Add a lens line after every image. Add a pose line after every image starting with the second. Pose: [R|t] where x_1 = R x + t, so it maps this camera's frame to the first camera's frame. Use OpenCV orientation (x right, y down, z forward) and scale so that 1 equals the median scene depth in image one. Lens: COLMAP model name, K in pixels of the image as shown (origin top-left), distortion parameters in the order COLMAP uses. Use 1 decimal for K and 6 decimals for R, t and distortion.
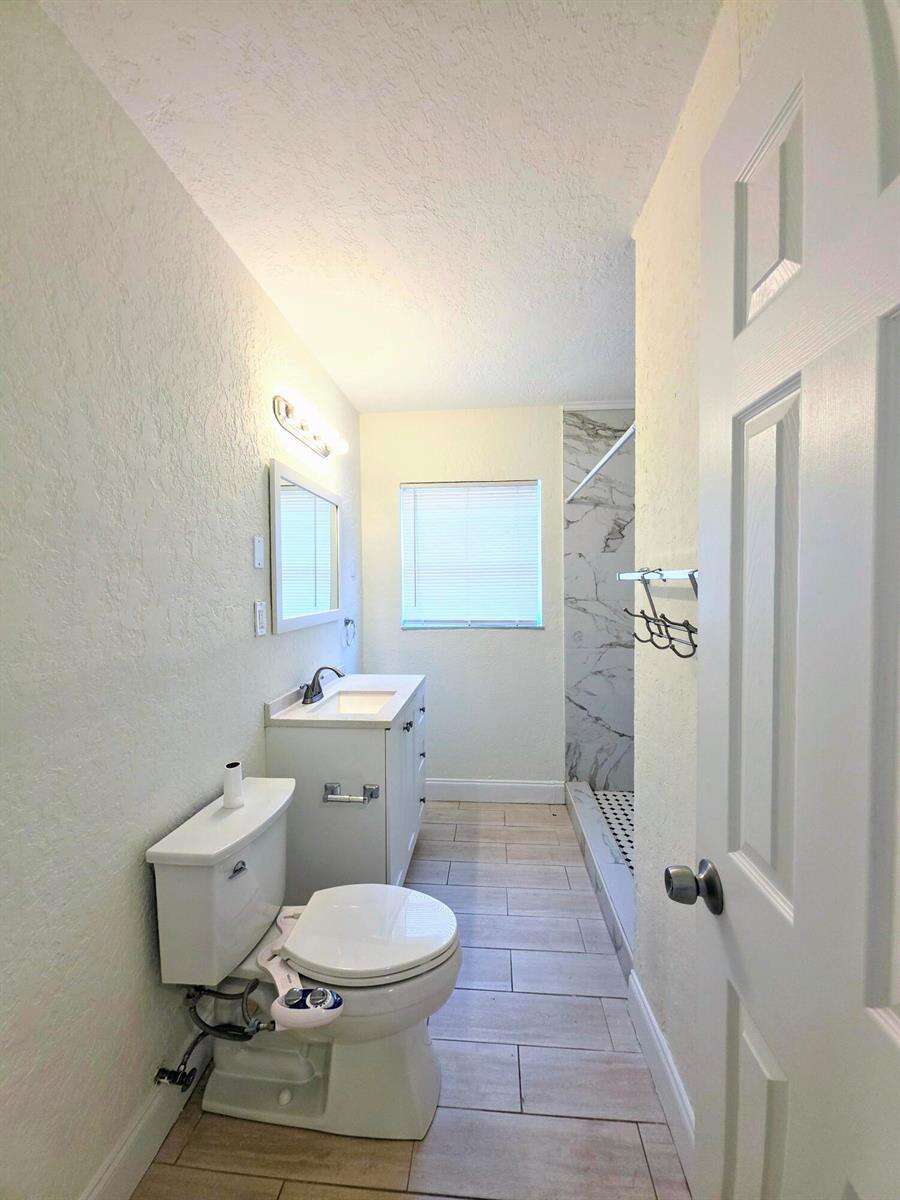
lens RADIAL K [[478.3, 0, 452.7], [0, 478.3, 599.9], [0, 0, 1]] dist [0.001091, -0.001154]
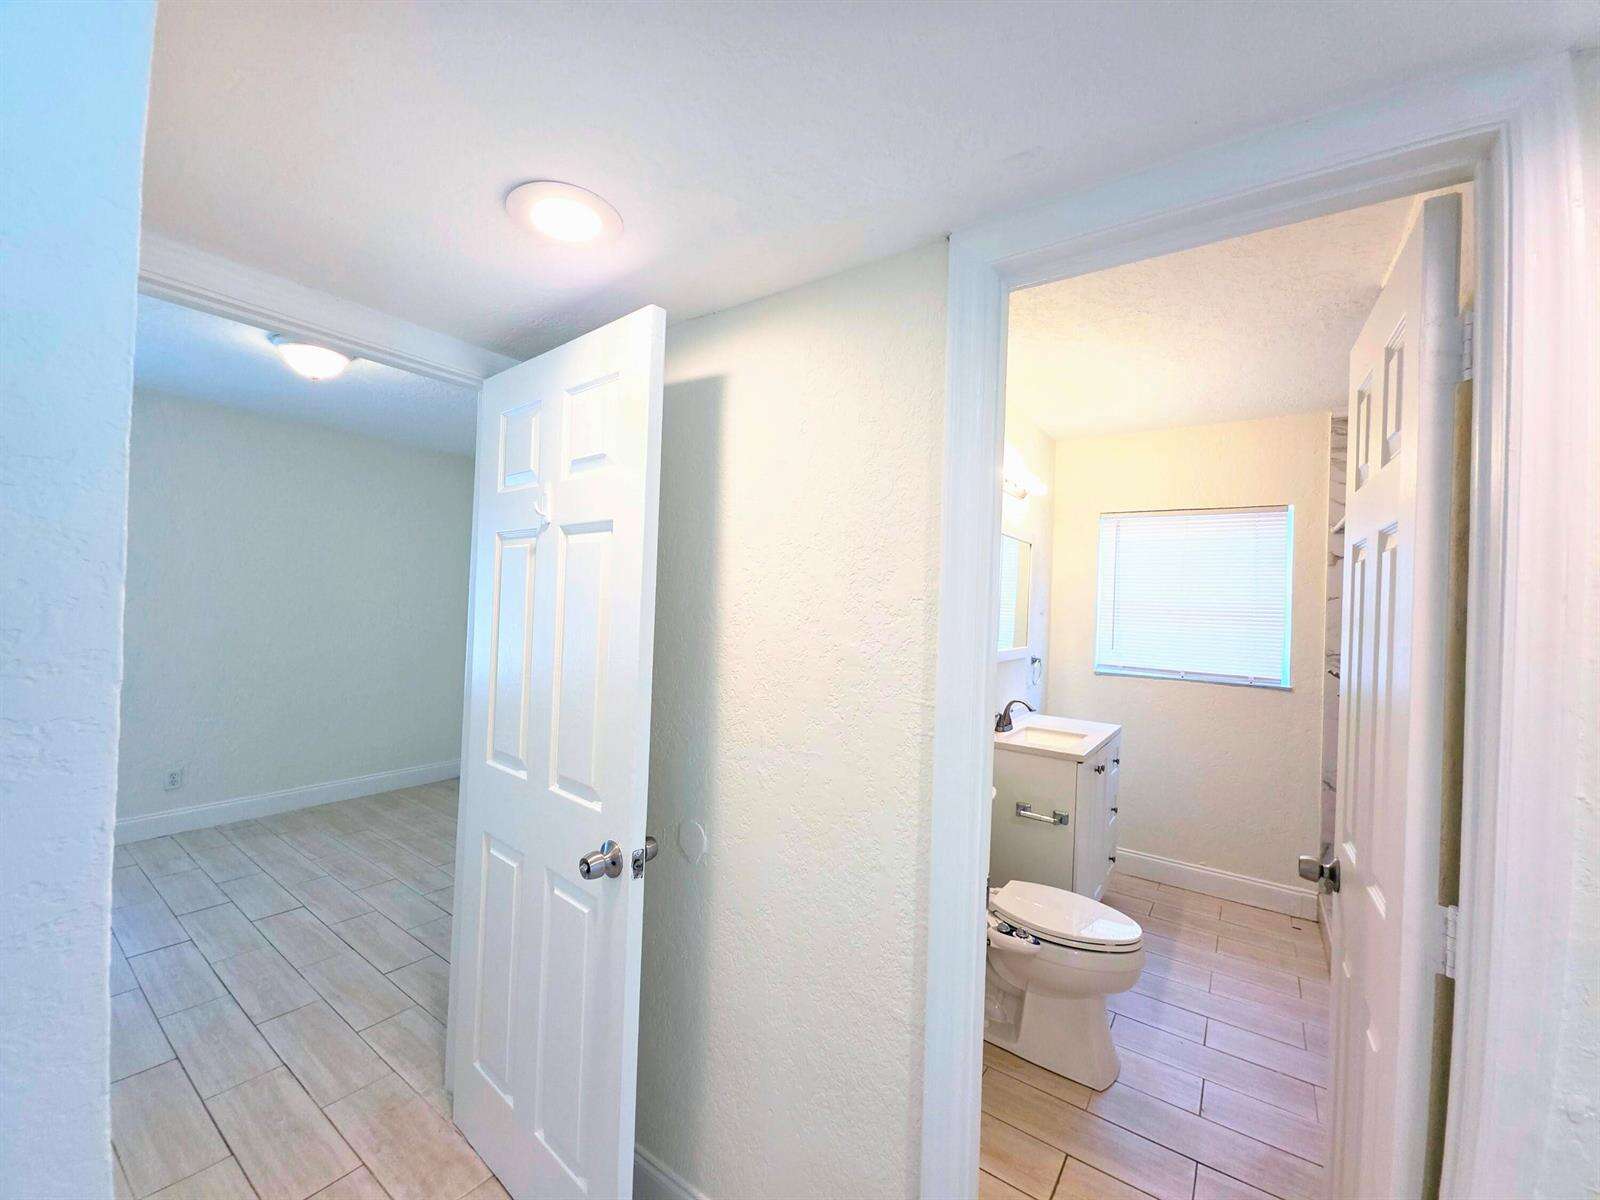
lens RADIAL K [[637.7, 0, 795.4], [0, 637.7, 594.0], [0, 0, 1]] dist [0.001091, -0.001154]
pose [[0.857218, 0.035741, -0.513712, 0.027932], [-0.062225, 0.997468, -0.034436, -0.014799], [0.511180, 0.061484, 0.857272, -0.410382]]
